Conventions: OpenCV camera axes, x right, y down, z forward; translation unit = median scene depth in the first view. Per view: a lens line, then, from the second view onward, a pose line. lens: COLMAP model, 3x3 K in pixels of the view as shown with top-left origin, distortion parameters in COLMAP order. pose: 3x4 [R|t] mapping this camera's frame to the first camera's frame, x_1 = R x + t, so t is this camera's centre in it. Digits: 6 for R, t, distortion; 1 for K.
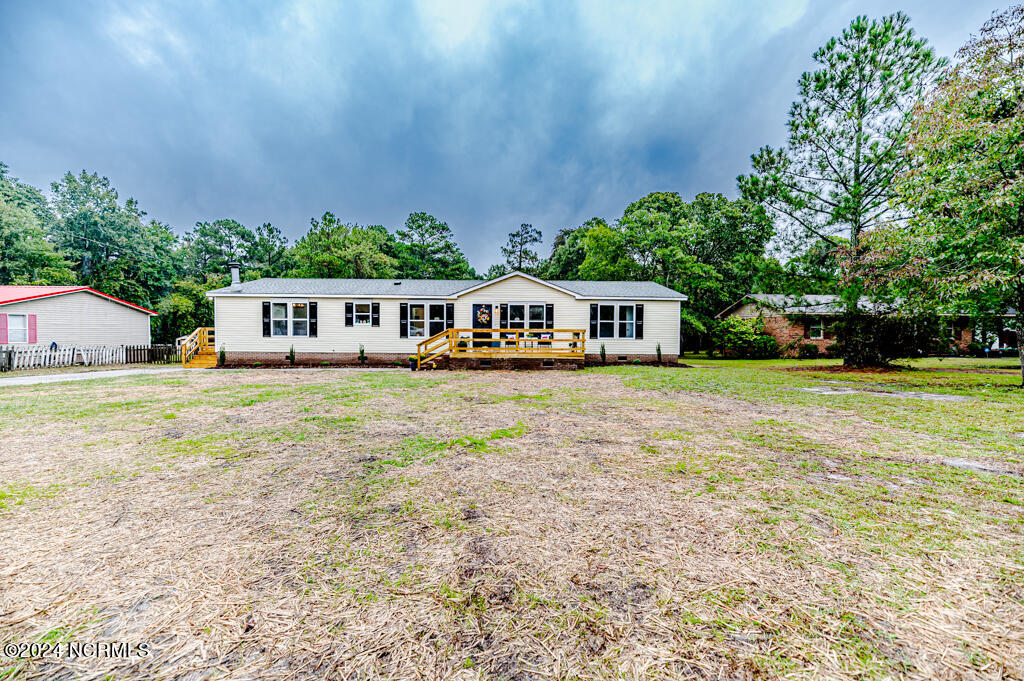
lens RADIAL K [[440.5, 0, 512.0], [0, 440.5, 340.5], [0, 0, 1]] dist [-0.000937, -0.000233]
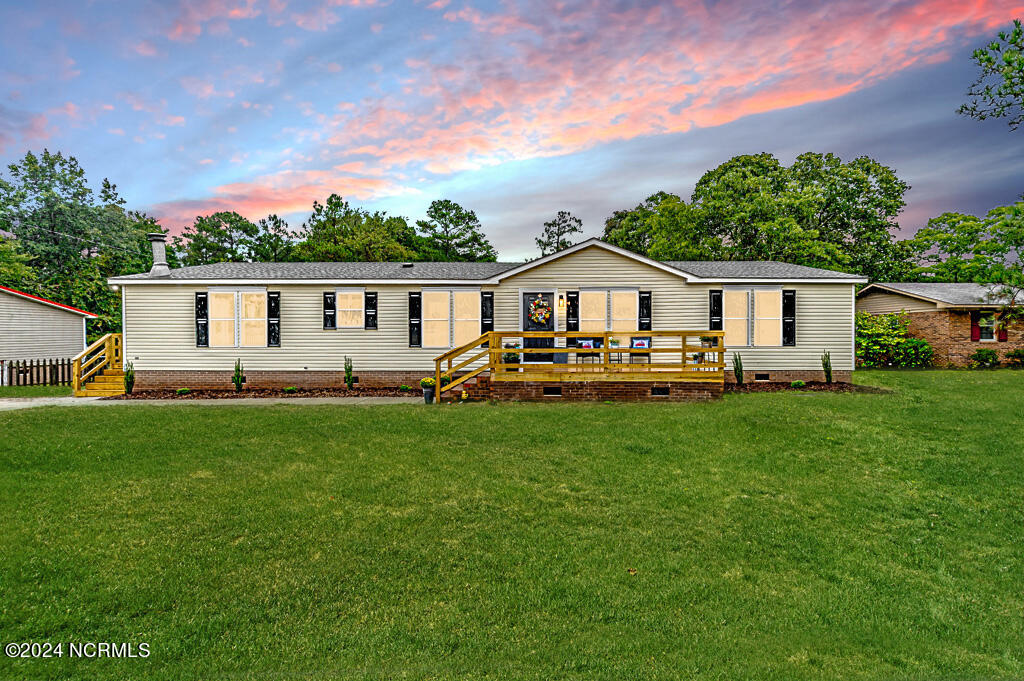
lens RADIAL K [[407.0, 0, 512.0], [0, 407.0, 340.5], [0, 0, 1]] dist [0.000352, 0.000125]
pose [[0.998954, -0.008029, -0.045015, -0.078453], [0.007768, 0.999952, -0.005955, -0.010741], [0.045060, 0.005599, 0.998969, 0.412159]]
